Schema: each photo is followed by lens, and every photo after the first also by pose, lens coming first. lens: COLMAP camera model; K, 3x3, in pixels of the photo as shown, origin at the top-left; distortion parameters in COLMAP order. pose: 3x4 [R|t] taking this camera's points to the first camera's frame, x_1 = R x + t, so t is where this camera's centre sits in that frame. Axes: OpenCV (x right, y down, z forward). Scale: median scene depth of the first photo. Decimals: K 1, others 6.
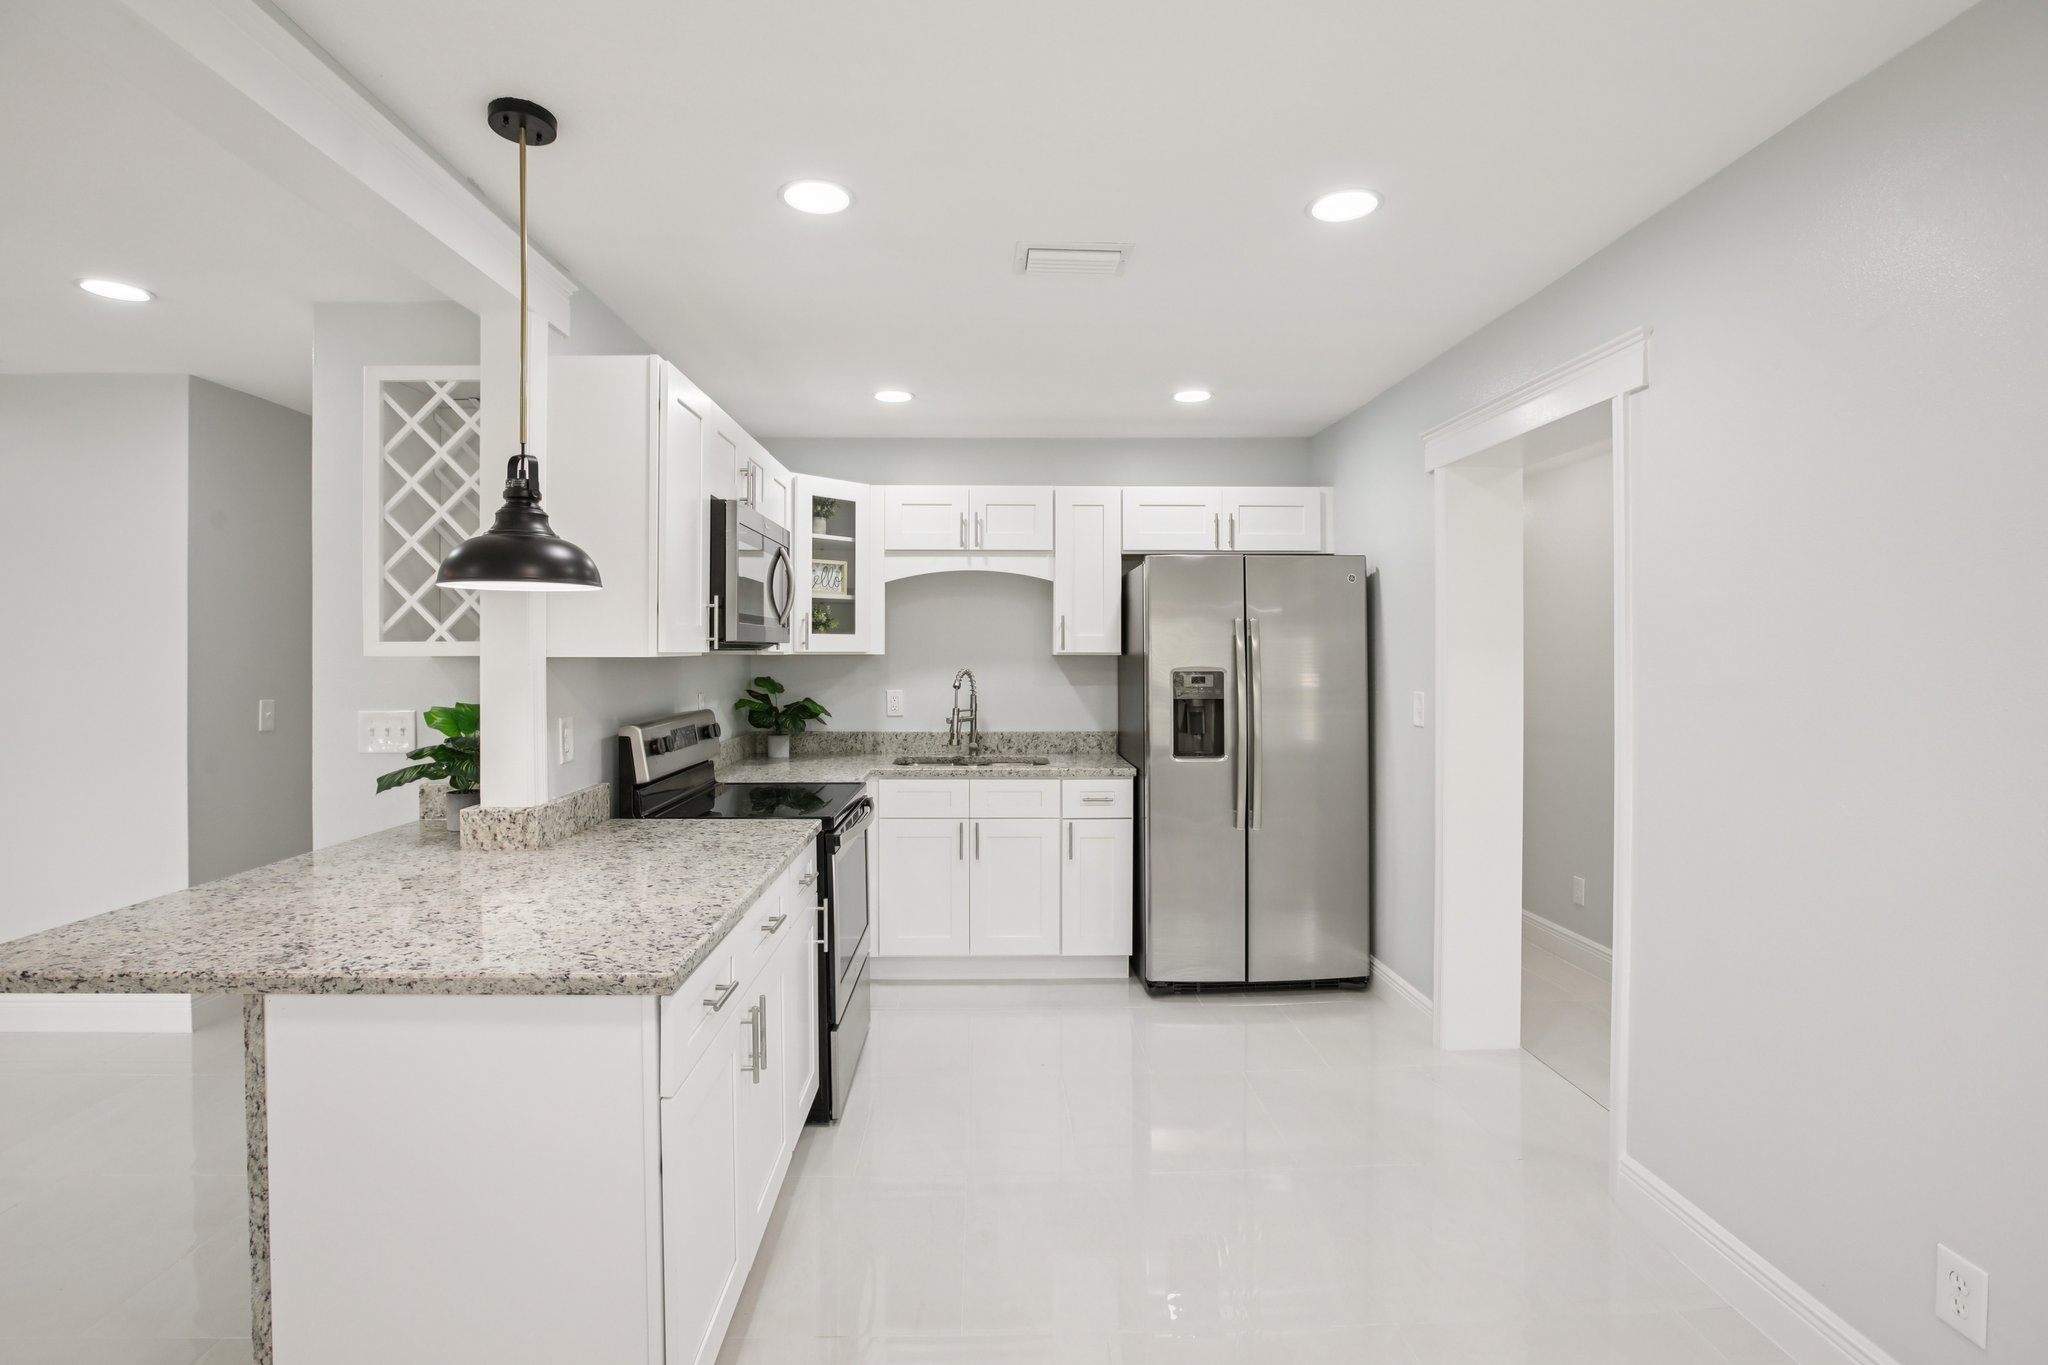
lens RADIAL K [[953.4, 0, 998.3], [0, 953.4, 655.1], [0, 0, 1]] dist [-0.048896, 0.017539]
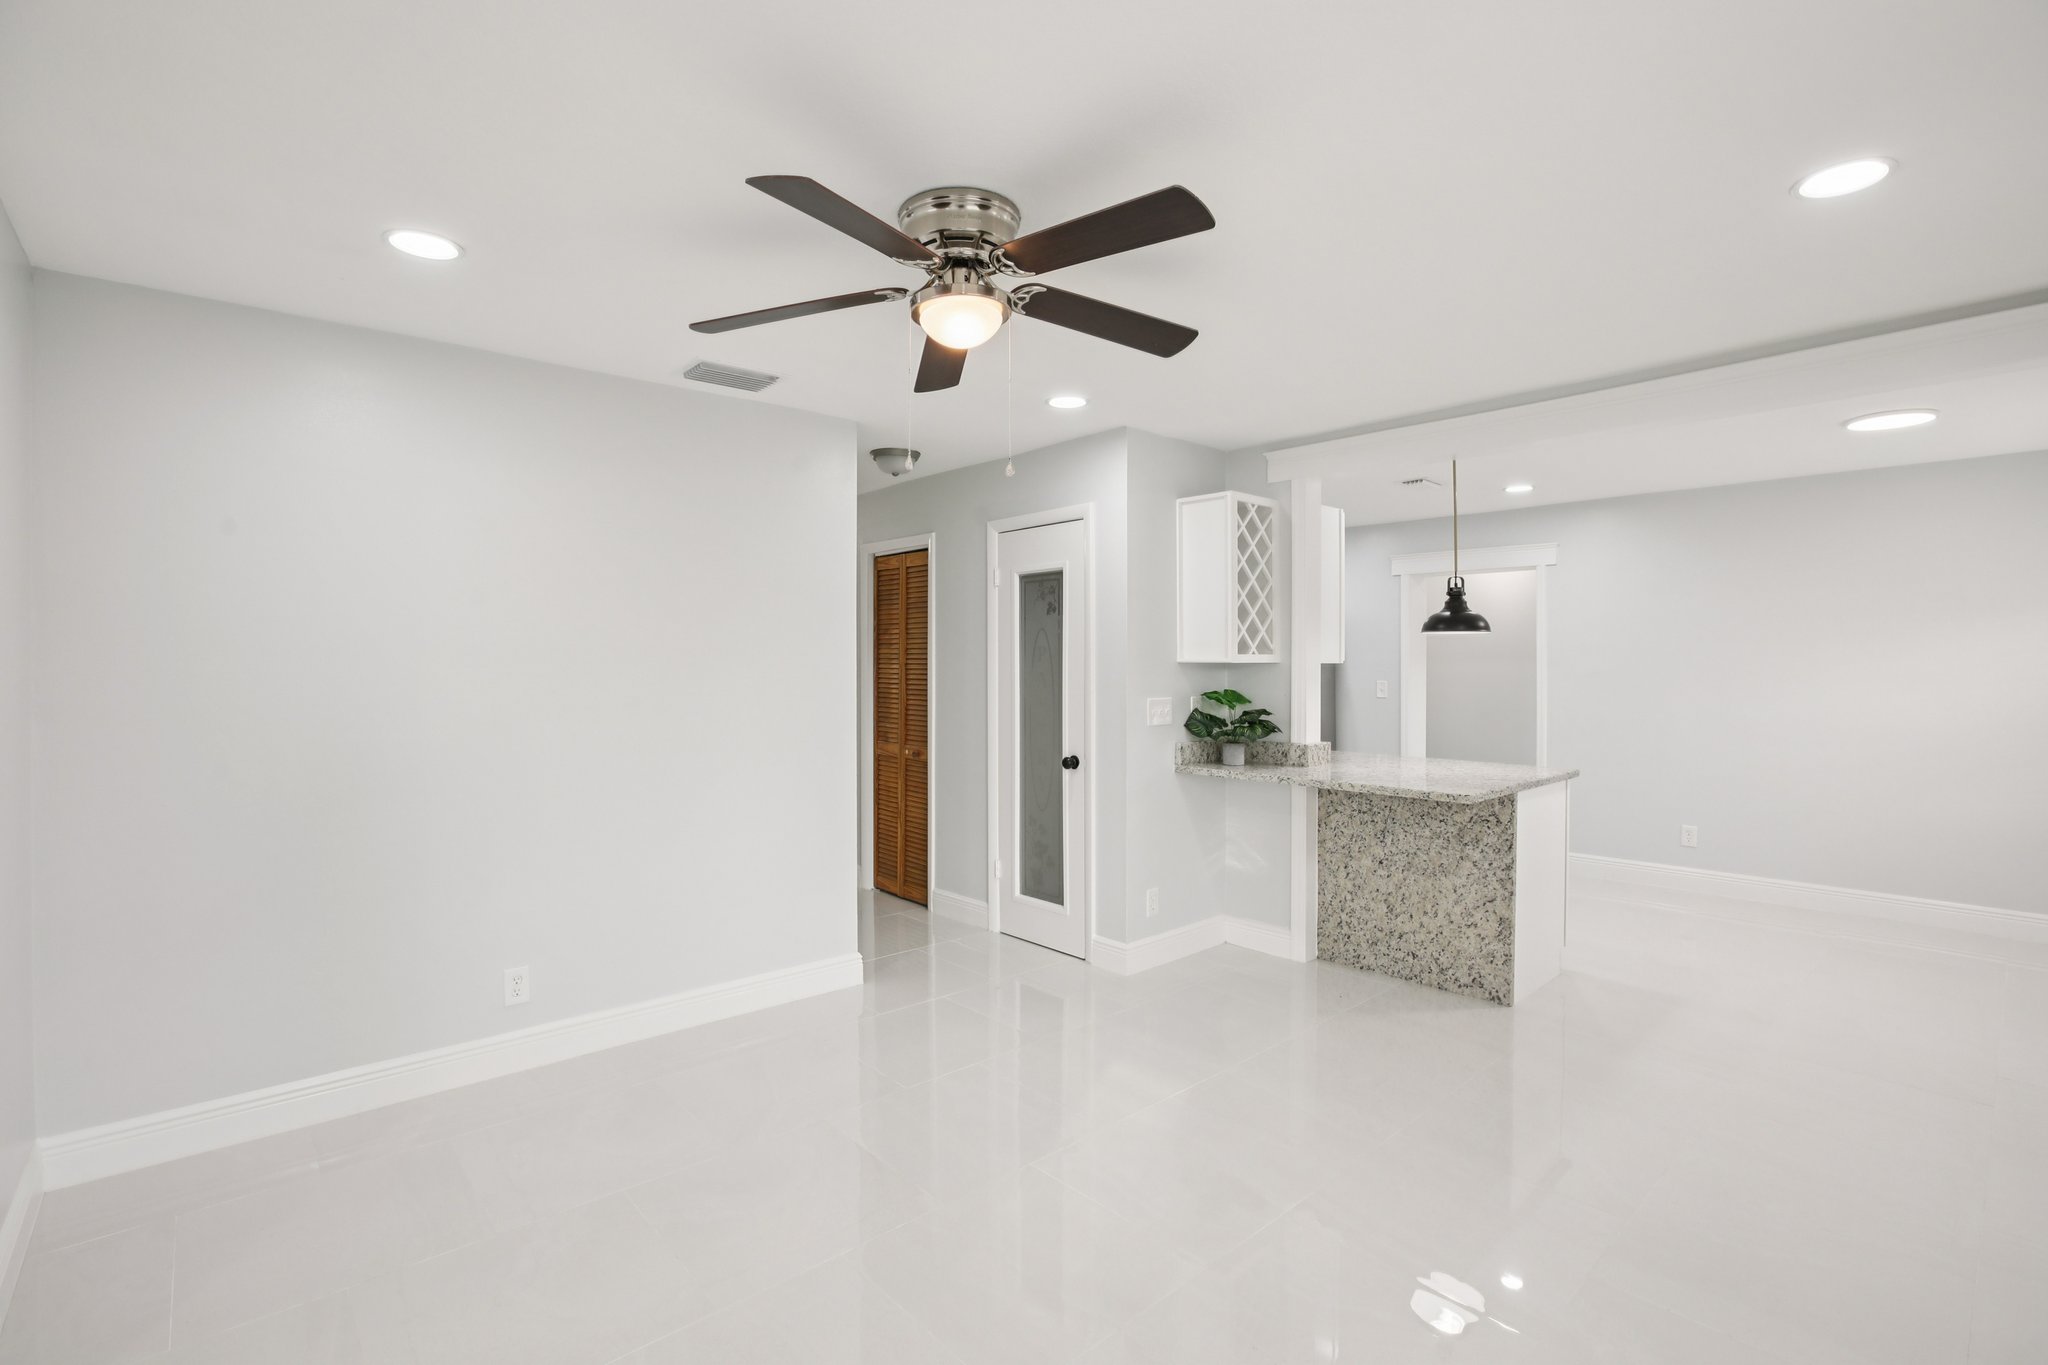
lens RADIAL K [[938.8, 0, 1023.9], [0, 938.8, 665.6], [0, 0, 1]] dist [-0.051261, 0.017177]
pose [[0.756773, 0.000422, 0.653678, -2.065625], [-0.000369, 1.000000, -0.000218, 0.007298], [-0.653678, -0.000076, 0.756773, -0.033783]]
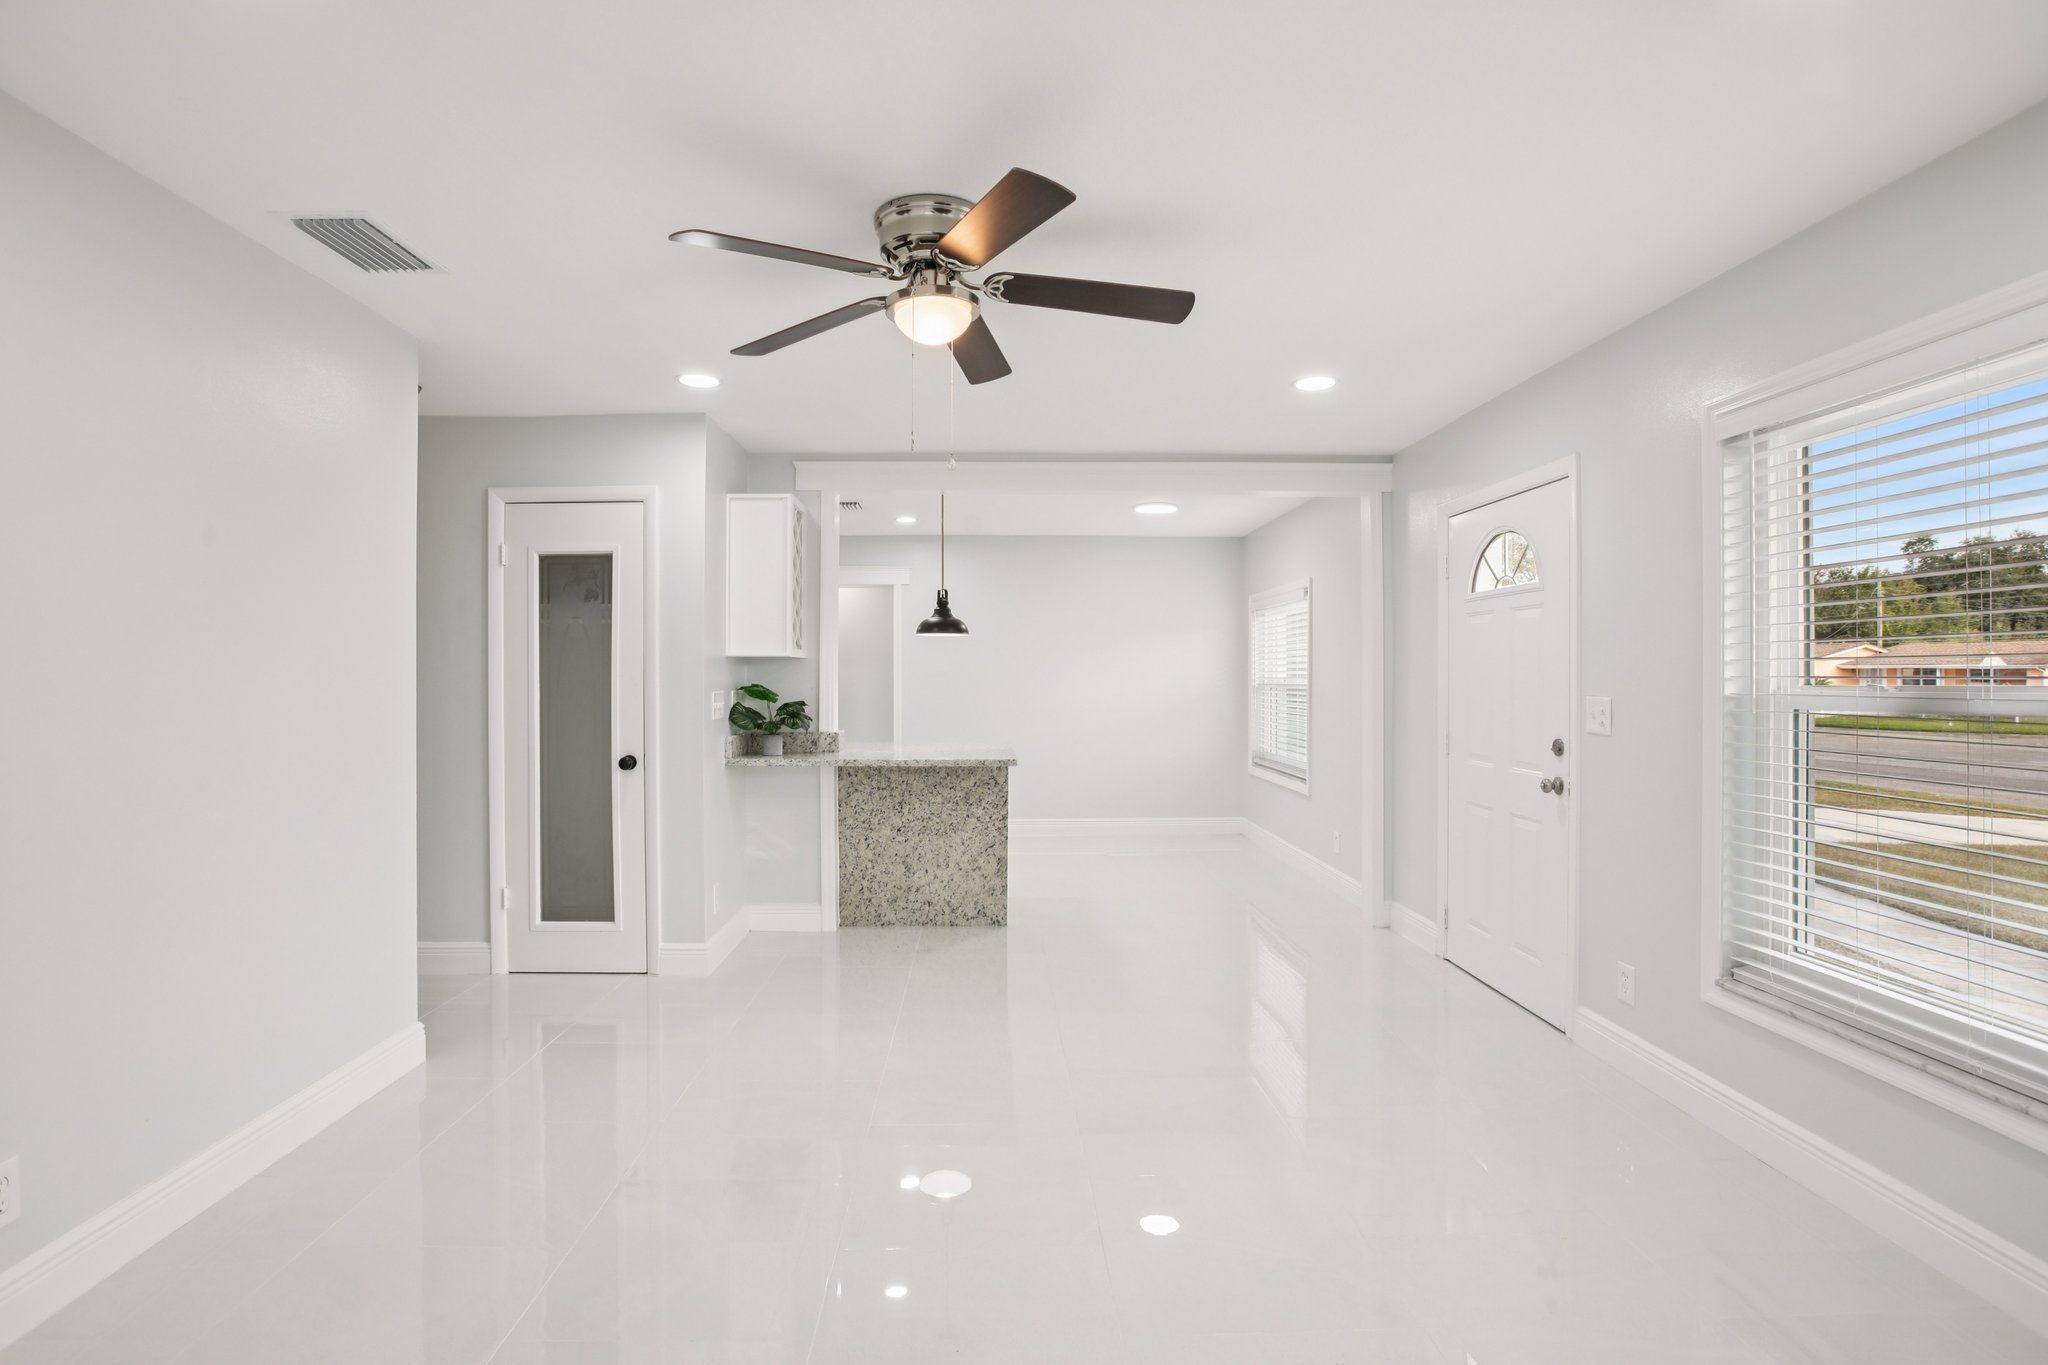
lens RADIAL K [[950.5, 0, 990.0], [0, 950.5, 677.1], [0, 0, 1]] dist [-0.055508, 0.019355]
pose [[0.014759, 0.001765, 0.999890, -2.472983], [0.003547, 0.999992, -0.001818, 0.044796], [-0.999885, 0.003573, 0.014752, 0.594927]]
